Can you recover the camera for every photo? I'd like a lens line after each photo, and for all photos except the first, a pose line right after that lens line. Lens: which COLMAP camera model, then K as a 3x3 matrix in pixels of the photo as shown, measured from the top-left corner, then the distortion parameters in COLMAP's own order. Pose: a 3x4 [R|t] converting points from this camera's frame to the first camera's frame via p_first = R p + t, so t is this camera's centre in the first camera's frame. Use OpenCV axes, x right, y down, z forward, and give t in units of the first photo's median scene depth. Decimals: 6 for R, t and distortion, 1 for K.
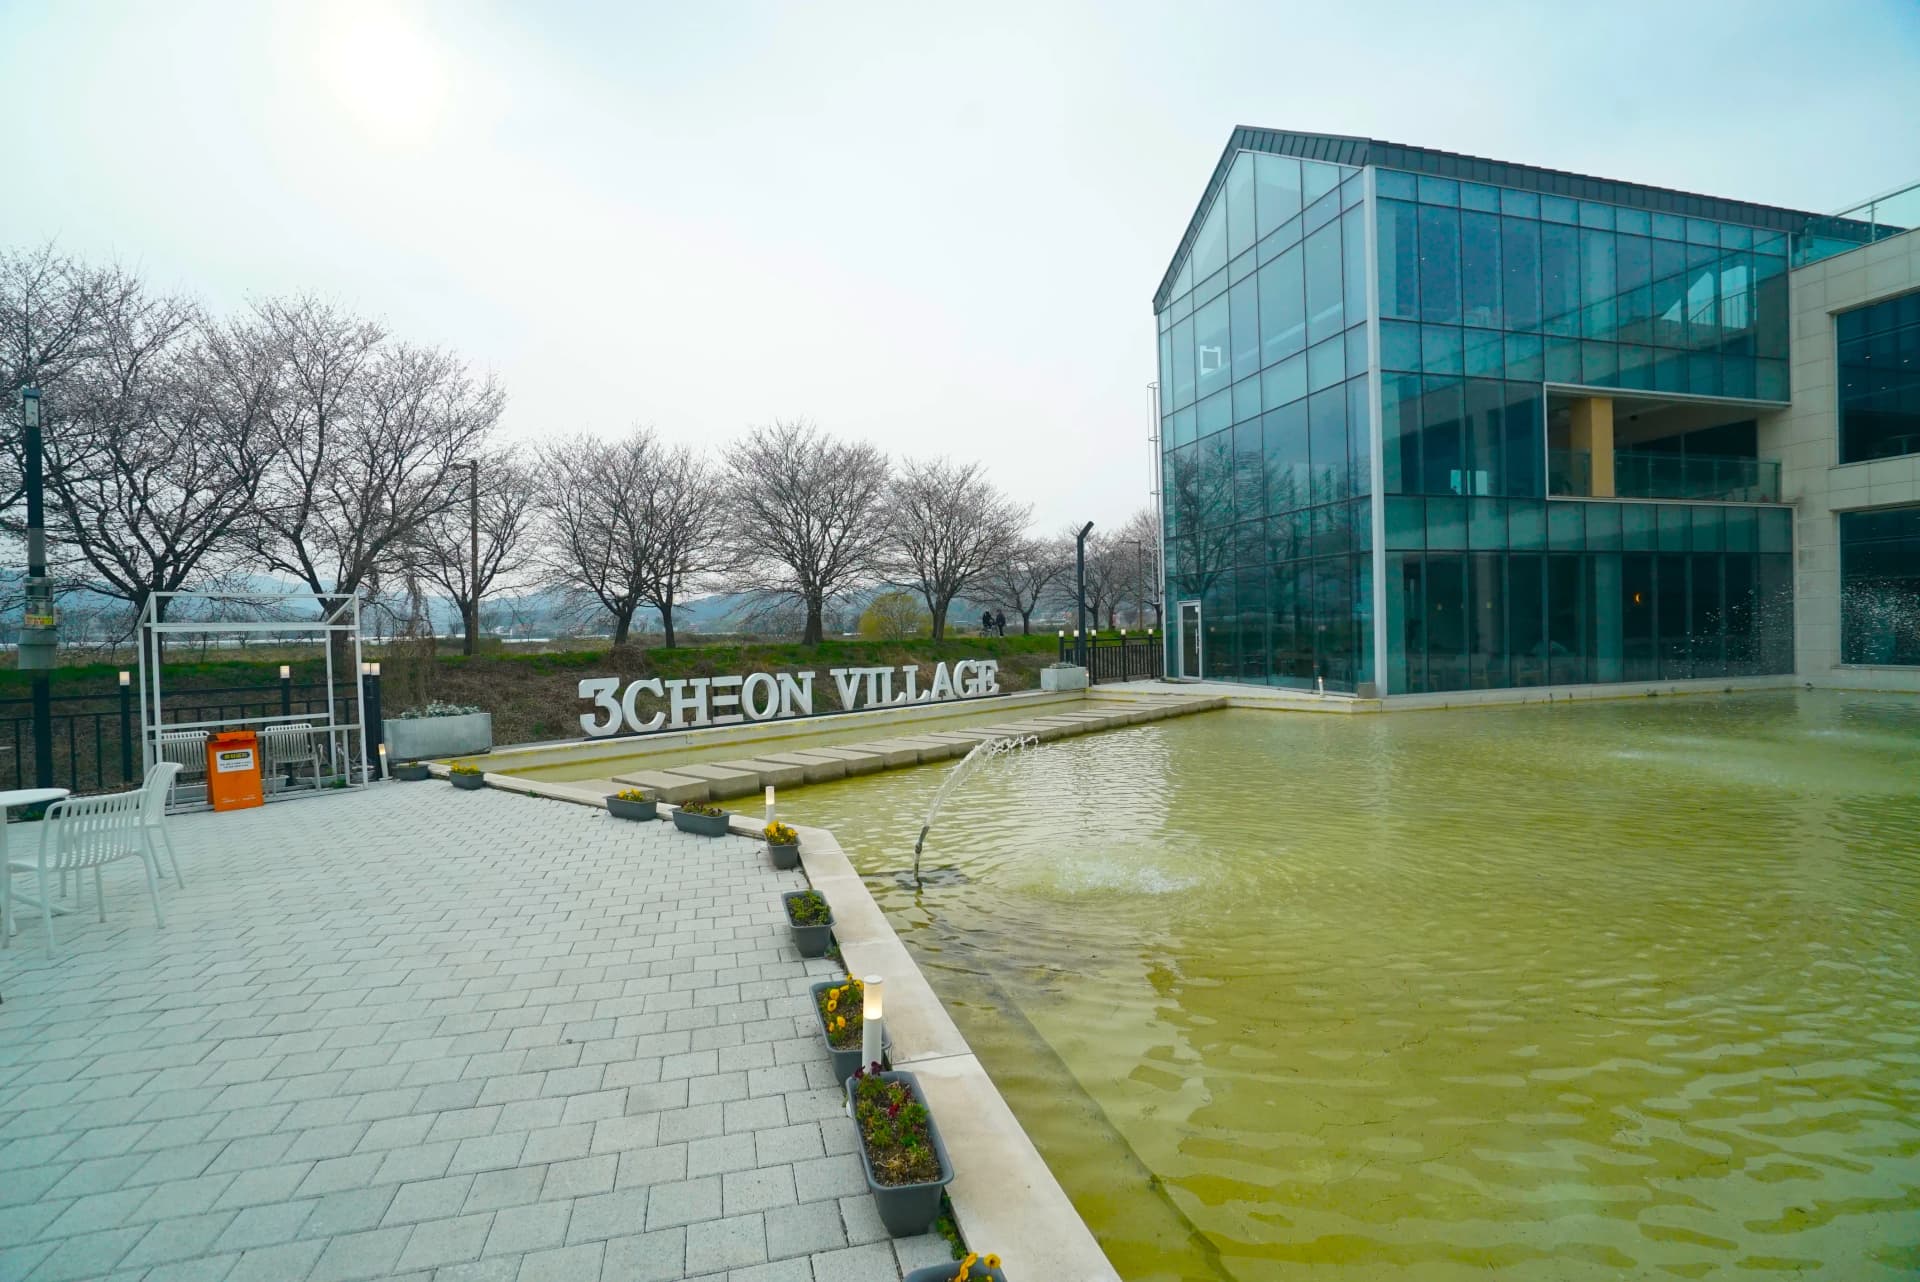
lens RADIAL K [[908.9, 0, 941.1], [0, 908.9, 640.4], [0, 0, 1]] dist [-0.038979, 0.012270]
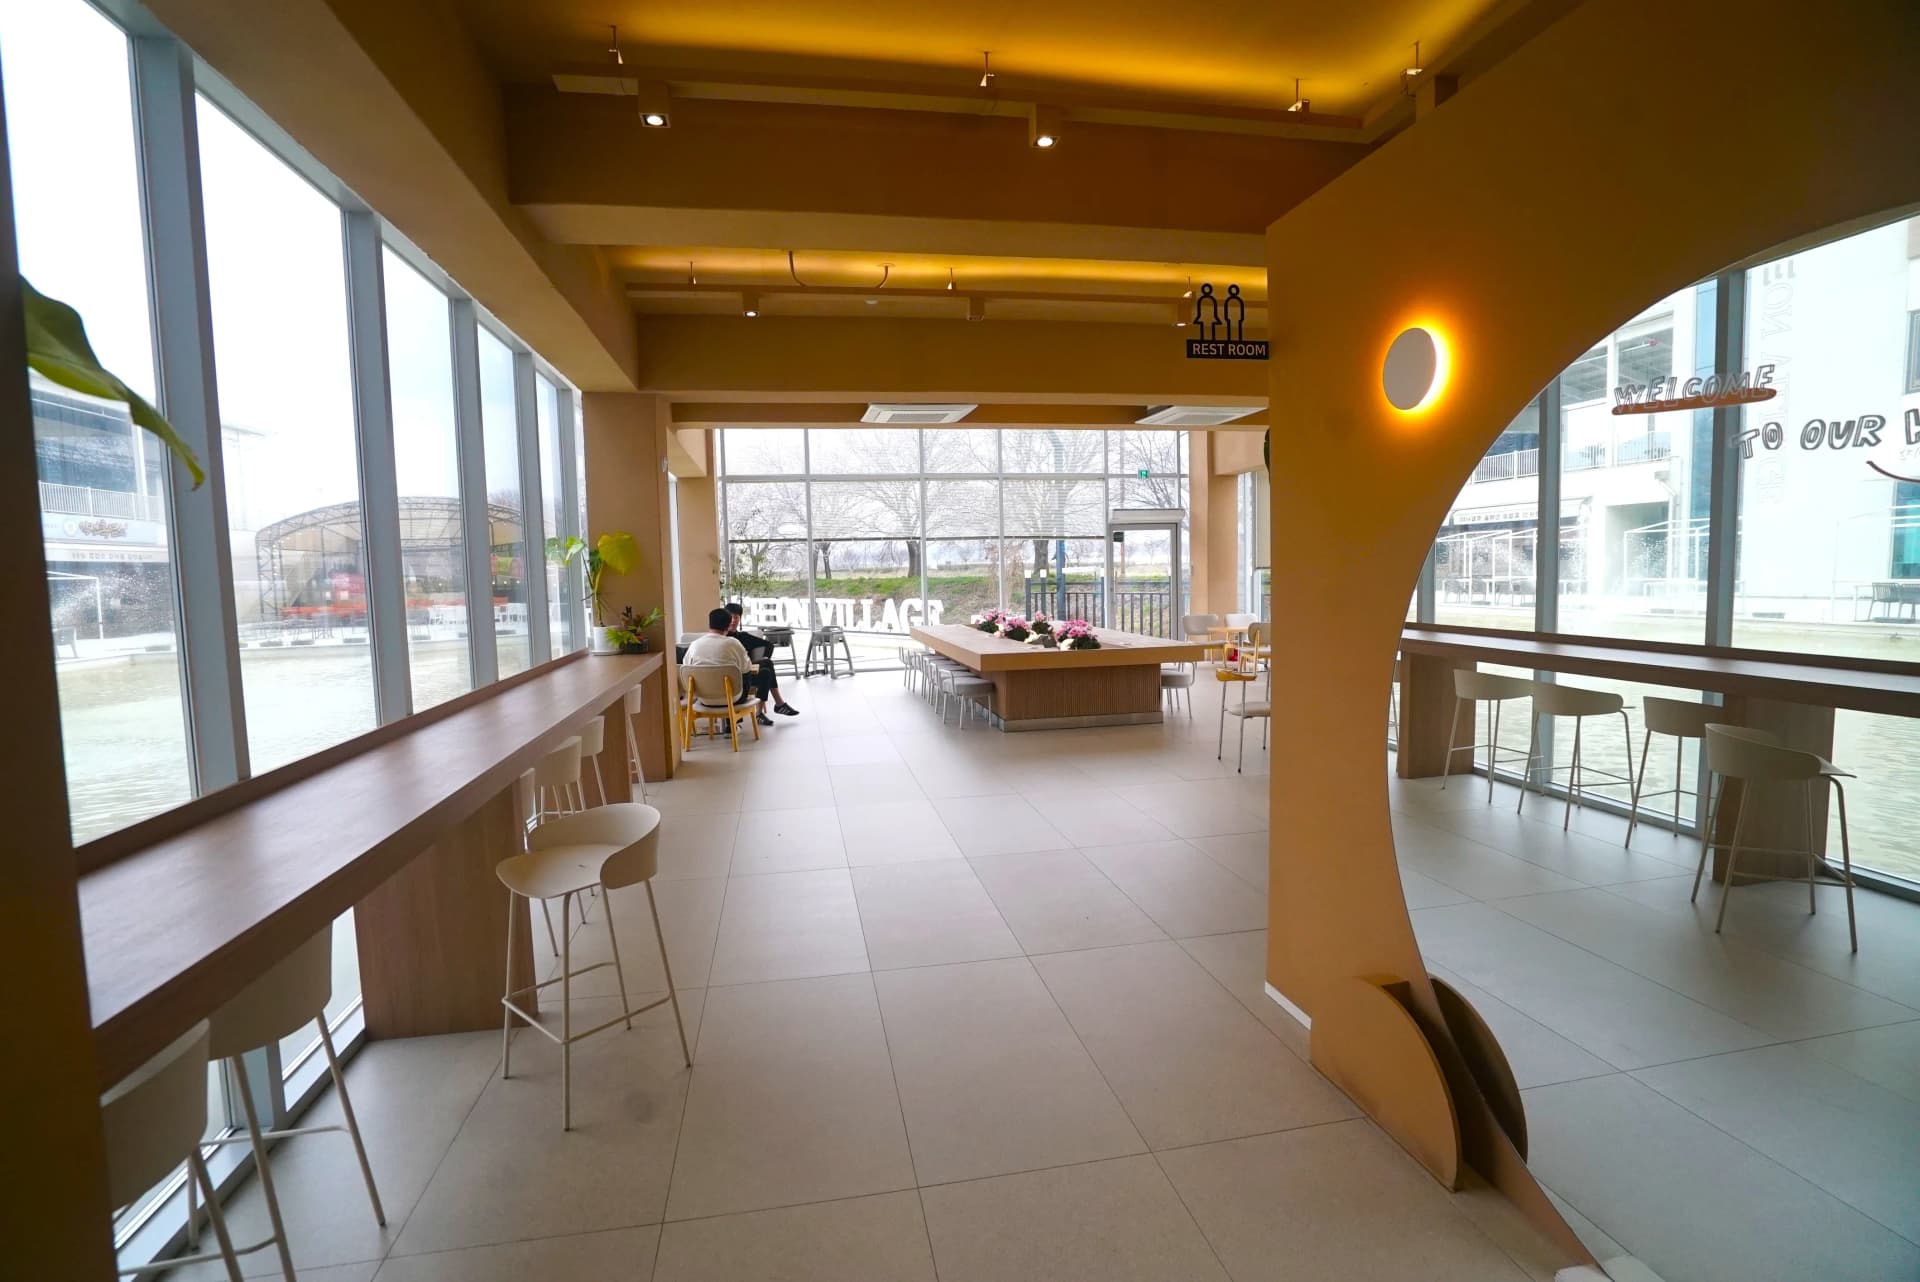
lens RADIAL K [[908.9, 0, 960.3], [0, 908.9, 651.5], [0, 0, 1]] dist [-0.038979, 0.012270]
pose [[-0.059416, 0.113336, -0.991779, 1.081960], [0.010108, 0.993551, 0.112933, -0.036590], [0.998182, -0.003315, -0.060179, 1.112127]]
